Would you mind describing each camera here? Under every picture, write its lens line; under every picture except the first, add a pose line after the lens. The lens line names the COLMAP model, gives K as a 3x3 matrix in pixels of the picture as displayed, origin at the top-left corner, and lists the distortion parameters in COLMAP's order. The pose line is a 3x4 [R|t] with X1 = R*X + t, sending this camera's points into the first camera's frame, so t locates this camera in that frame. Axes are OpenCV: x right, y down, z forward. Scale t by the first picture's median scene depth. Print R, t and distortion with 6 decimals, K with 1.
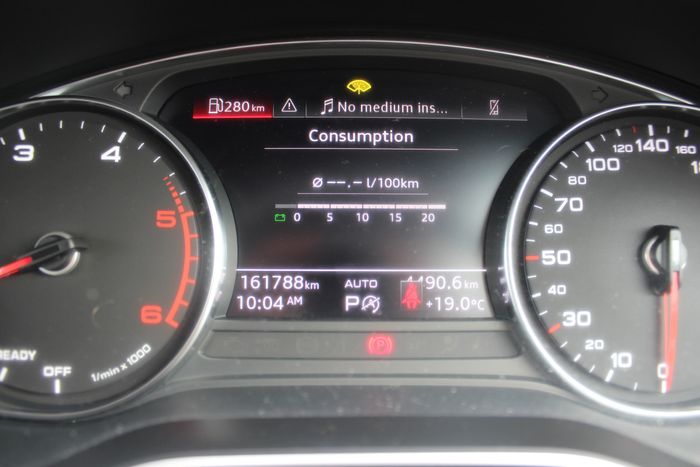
lens RADIAL K [[571.0, 0, 357.2], [0, 571.0, 235.0], [0, 0, 1]] dist [-0.173456, 0.147431]
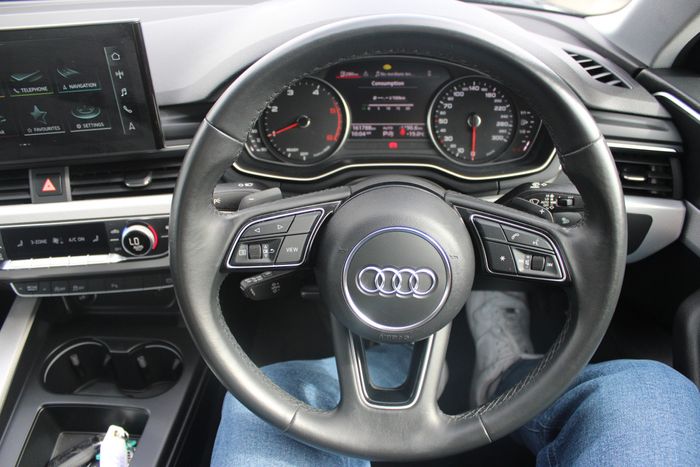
lens RADIAL K [[571.0, 0, 357.2], [0, 571.0, 235.0], [0, 0, 1]] dist [-0.173456, 0.147431]
pose [[0.997963, 0.005313, -0.063568, 0.045748], [0.014235, 0.952848, 0.303115, -0.357383], [0.062181, -0.303403, 0.950831, -2.588272]]
